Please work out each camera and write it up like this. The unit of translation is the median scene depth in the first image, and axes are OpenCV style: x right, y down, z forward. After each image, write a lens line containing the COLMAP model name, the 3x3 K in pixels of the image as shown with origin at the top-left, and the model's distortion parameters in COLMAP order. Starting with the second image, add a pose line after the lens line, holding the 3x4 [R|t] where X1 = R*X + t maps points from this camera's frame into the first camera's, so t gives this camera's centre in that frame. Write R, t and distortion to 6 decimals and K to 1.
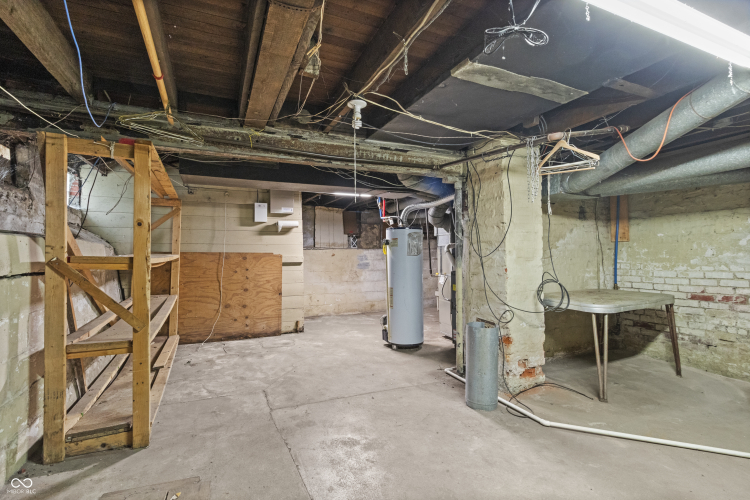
lens RADIAL K [[349.8, 0, 374.1], [0, 349.8, 248.5], [0, 0, 1]] dist [0.003559, -0.000491]
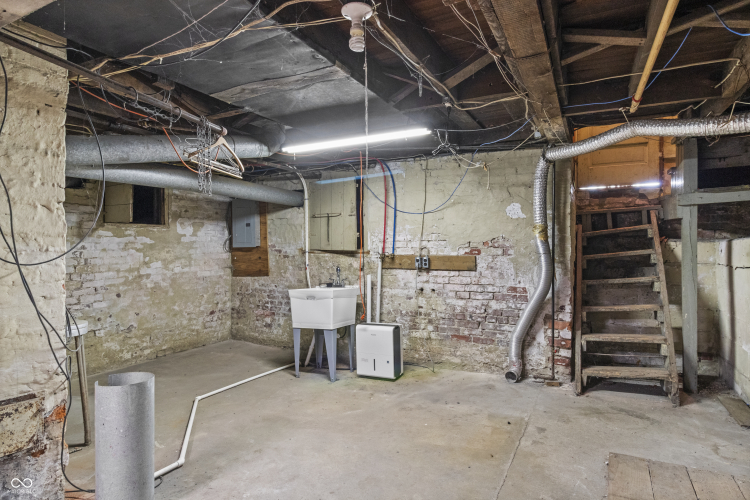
lens RADIAL K [[420.7, 0, 375.2], [0, 420.7, 252.5], [0, 0, 1]] dist [-0.000211, 0.000060]
pose [[-0.621393, 0.001658, 0.783497, -0.630590], [-0.001590, 0.999993, -0.003377, 0.011737], [-0.783497, -0.003344, -0.621386, 1.399730]]
